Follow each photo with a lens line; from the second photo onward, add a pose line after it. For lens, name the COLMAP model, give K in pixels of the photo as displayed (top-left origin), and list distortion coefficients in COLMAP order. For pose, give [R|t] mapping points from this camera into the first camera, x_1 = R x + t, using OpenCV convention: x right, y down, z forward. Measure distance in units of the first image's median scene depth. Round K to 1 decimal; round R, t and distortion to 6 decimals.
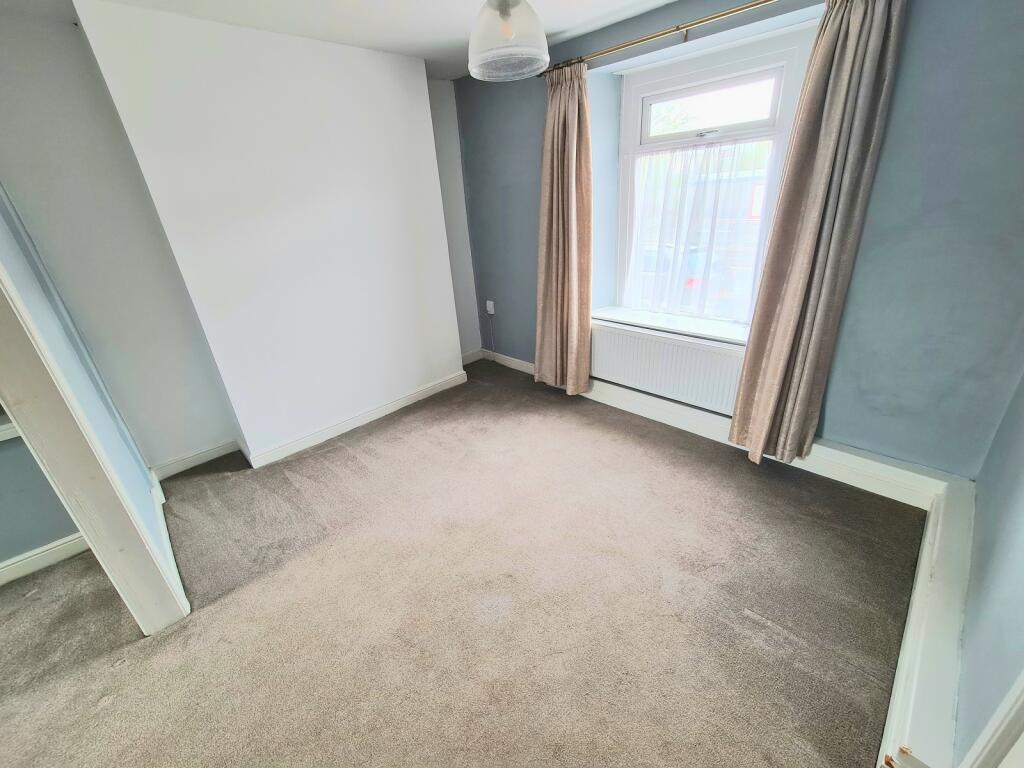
lens RADIAL K [[420.7, 0, 510.0], [0, 420.7, 382.3], [0, 0, 1]] dist [-0.003398, 0.000439]
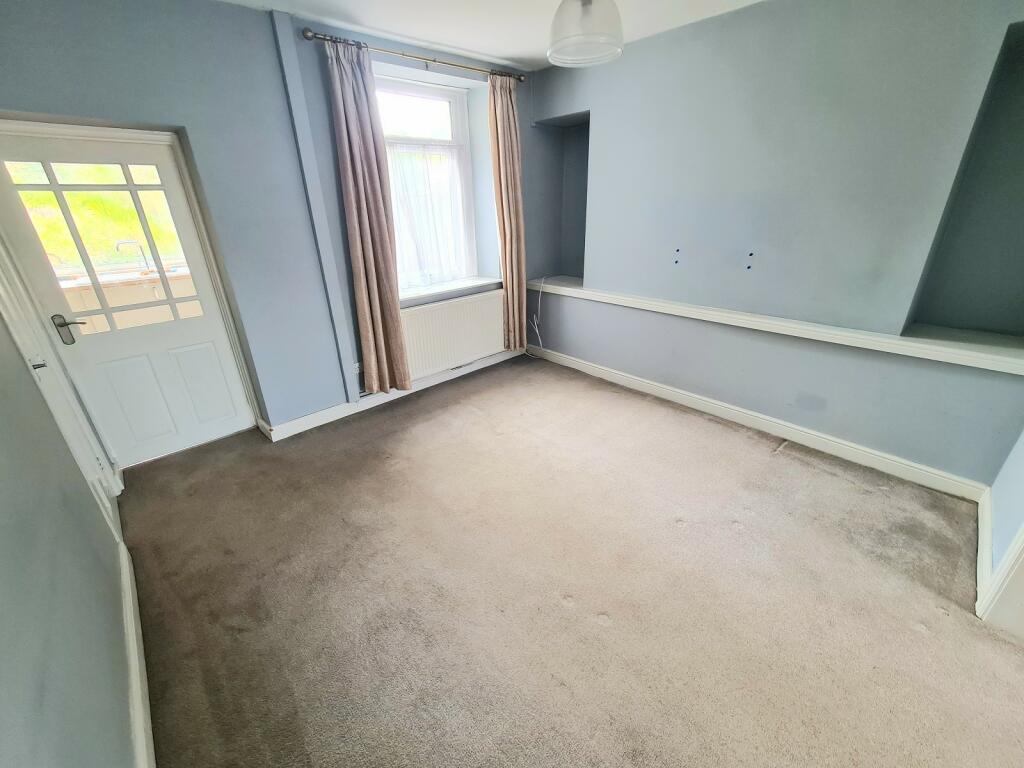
lens RADIAL K [[420.7, 0, 510.0], [0, 420.7, 382.3], [0, 0, 1]] dist [-0.003398, 0.000439]
pose [[-0.016436, 0.461775, -0.886845, -0.172558], [-0.383139, 0.816353, 0.432171, 0.115649], [0.923545, 0.346888, 0.163506, -0.161627]]
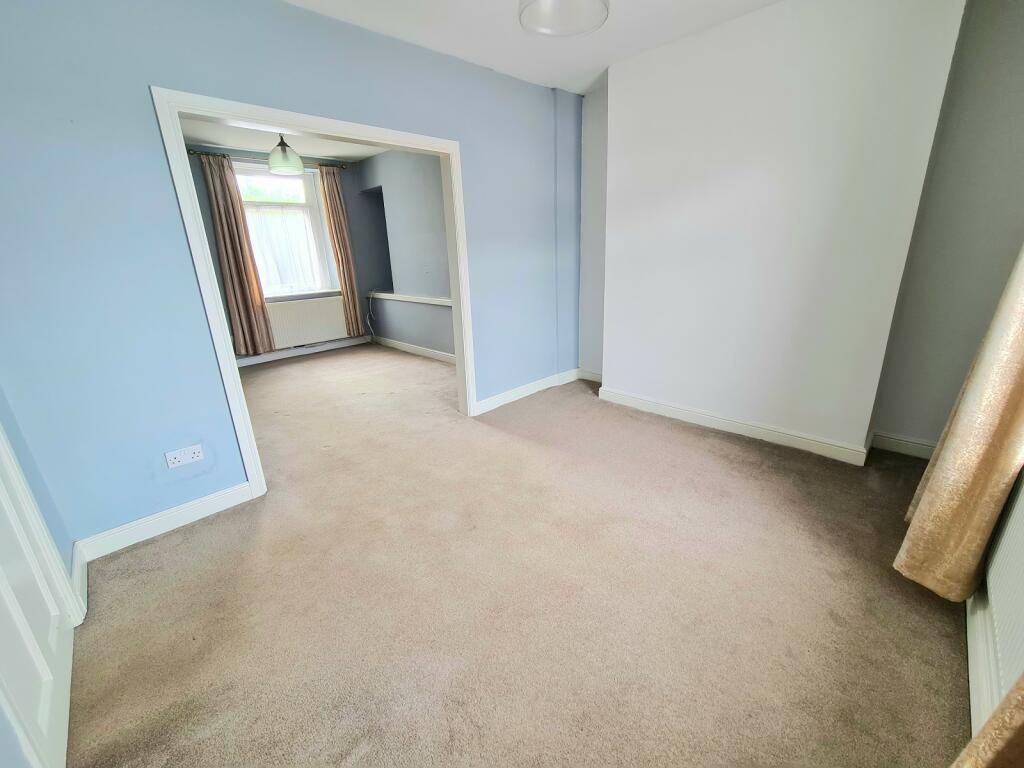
lens RADIAL K [[420.7, 0, 510.0], [0, 420.7, 382.3], [0, 0, 1]] dist [-0.003398, 0.000439]
pose [[0.016176, 0.368265, -0.929580, 0.580755], [-0.375294, 0.863964, 0.335740, -0.169931], [0.926765, 0.343435, 0.152183, 0.536986]]
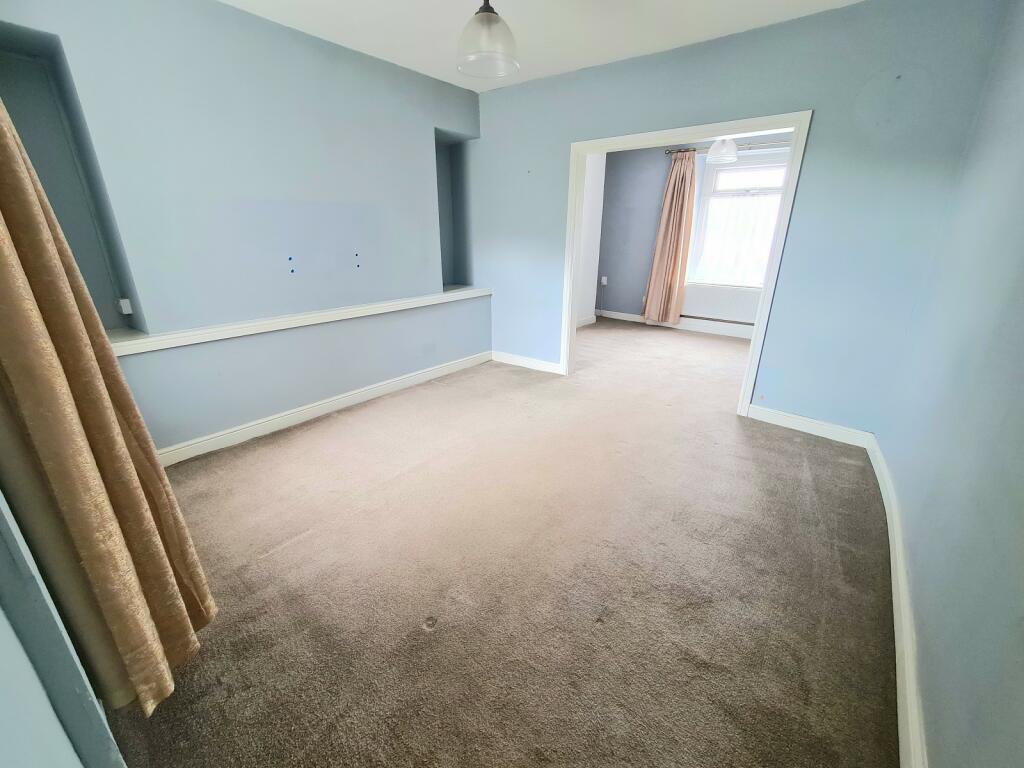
lens RADIAL K [[420.7, 0, 510.0], [0, 420.7, 382.3], [0, 0, 1]] dist [-0.003398, 0.000439]
pose [[0.989123, 0.029674, 0.144070, -0.926079], [-0.018276, 0.996643, -0.079802, 0.512508], [-0.145954, 0.076301, 0.986345, -0.759322]]
